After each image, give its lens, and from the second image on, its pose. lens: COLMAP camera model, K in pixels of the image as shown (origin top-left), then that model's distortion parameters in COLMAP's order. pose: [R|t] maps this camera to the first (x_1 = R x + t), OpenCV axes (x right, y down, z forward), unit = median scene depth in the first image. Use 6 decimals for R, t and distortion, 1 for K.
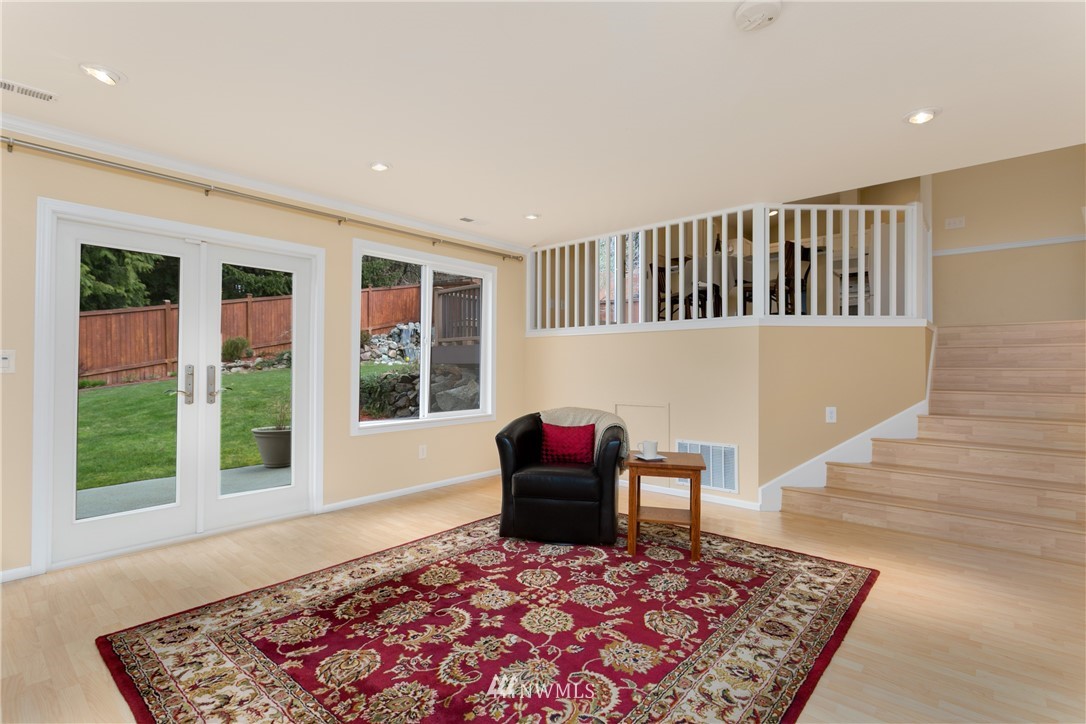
lens RADIAL K [[511.5, 0, 543.0], [0, 511.5, 362.0], [0, 0, 1]] dist [0.002458, 0.000314]
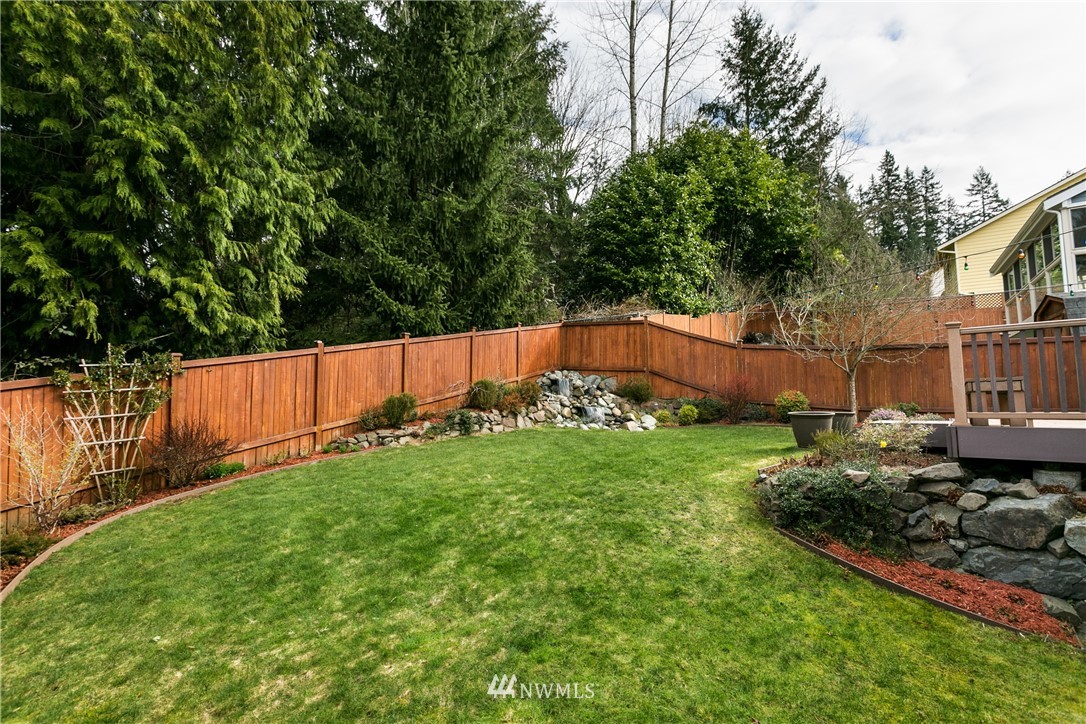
lens RADIAL K [[511.5, 0, 543.0], [0, 511.5, 362.0], [0, 0, 1]] dist [0.002458, 0.000314]
pose [[0.998617, 0.007271, 0.052070, -2.409618], [-0.002976, 0.996619, -0.082105, -0.185512], [-0.052491, 0.081837, 0.995262, 1.533007]]
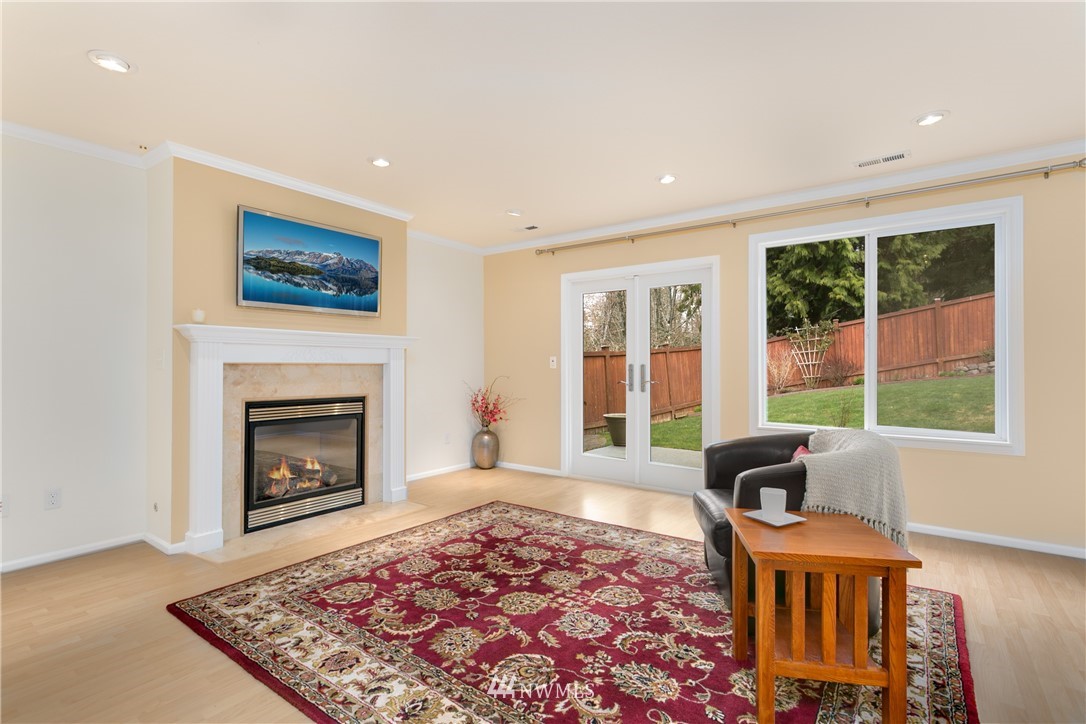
lens RADIAL K [[511.5, 0, 543.0], [0, 511.5, 362.0], [0, 0, 1]] dist [0.002458, 0.000314]
pose [[0.085353, -0.007974, -0.996319, 0.933038], [0.008386, 0.999938, -0.007284, 0.010222], [0.996315, -0.007733, 0.085415, 0.826745]]
